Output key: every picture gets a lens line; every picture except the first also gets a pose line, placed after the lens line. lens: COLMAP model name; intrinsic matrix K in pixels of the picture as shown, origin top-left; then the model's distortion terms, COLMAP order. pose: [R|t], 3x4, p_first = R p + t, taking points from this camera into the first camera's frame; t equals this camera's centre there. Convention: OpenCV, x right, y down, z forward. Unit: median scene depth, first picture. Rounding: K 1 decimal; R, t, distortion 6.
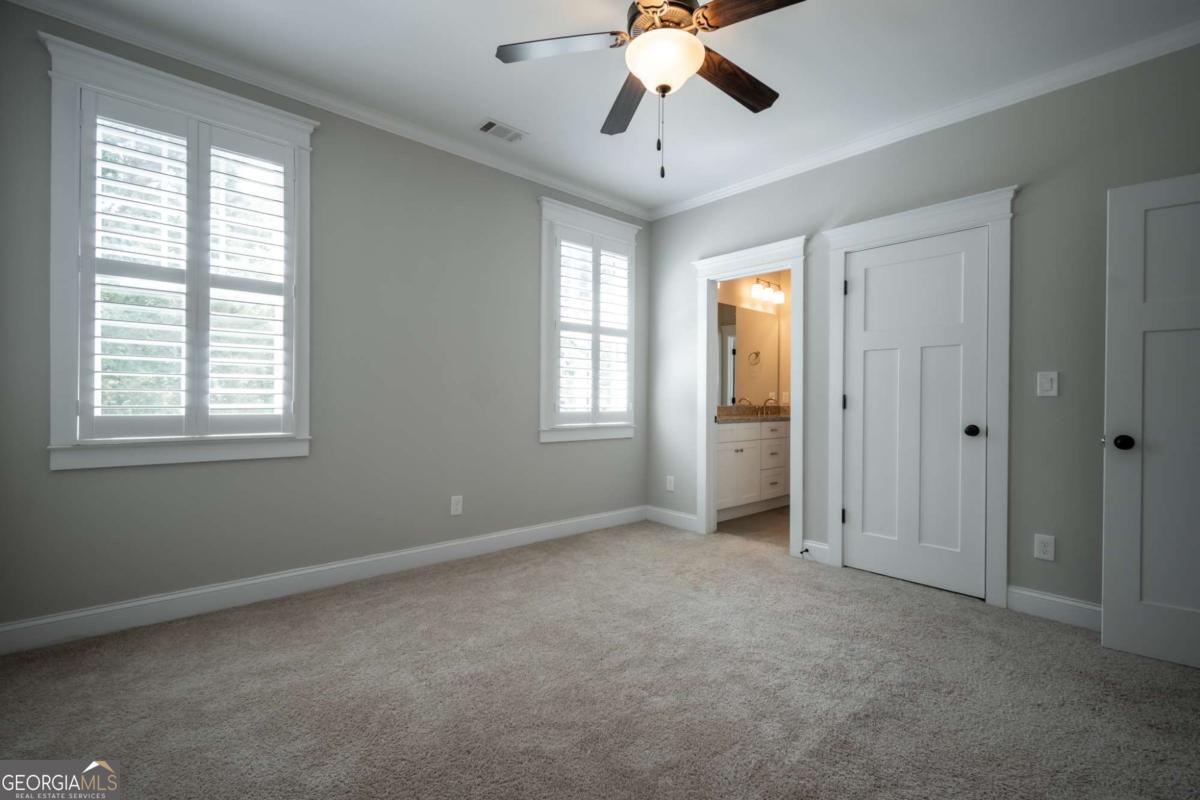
lens RADIAL K [[565.0, 0, 637.5], [0, 565.0, 404.1], [0, 0, 1]] dist [-0.000252, -0.000404]
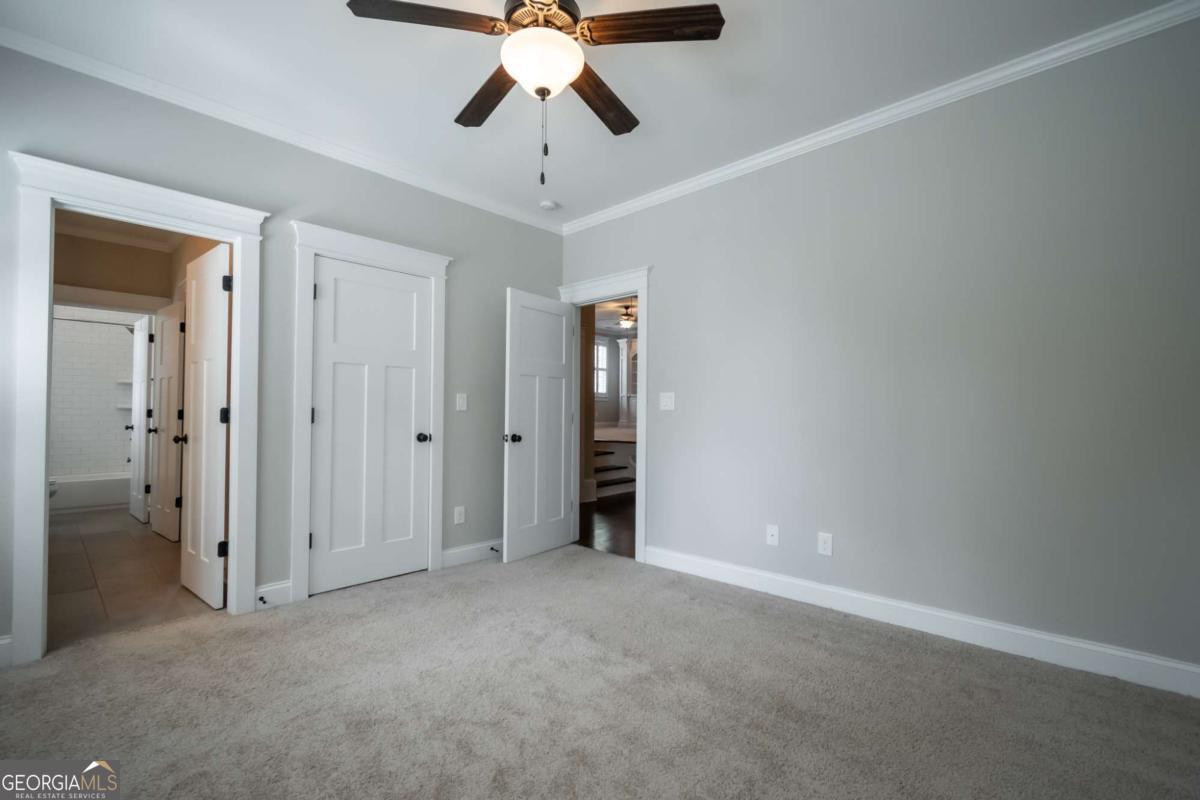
lens RADIAL K [[530.4, 0, 601.2], [0, 530.4, 398.3], [0, 0, 1]] dist [0.003060, -0.003183]
pose [[-0.085415, 0.011232, 0.996282, -0.420955], [-0.007481, 0.999901, -0.011914, -0.020138], [-0.996317, -0.008470, -0.085322, 0.480255]]
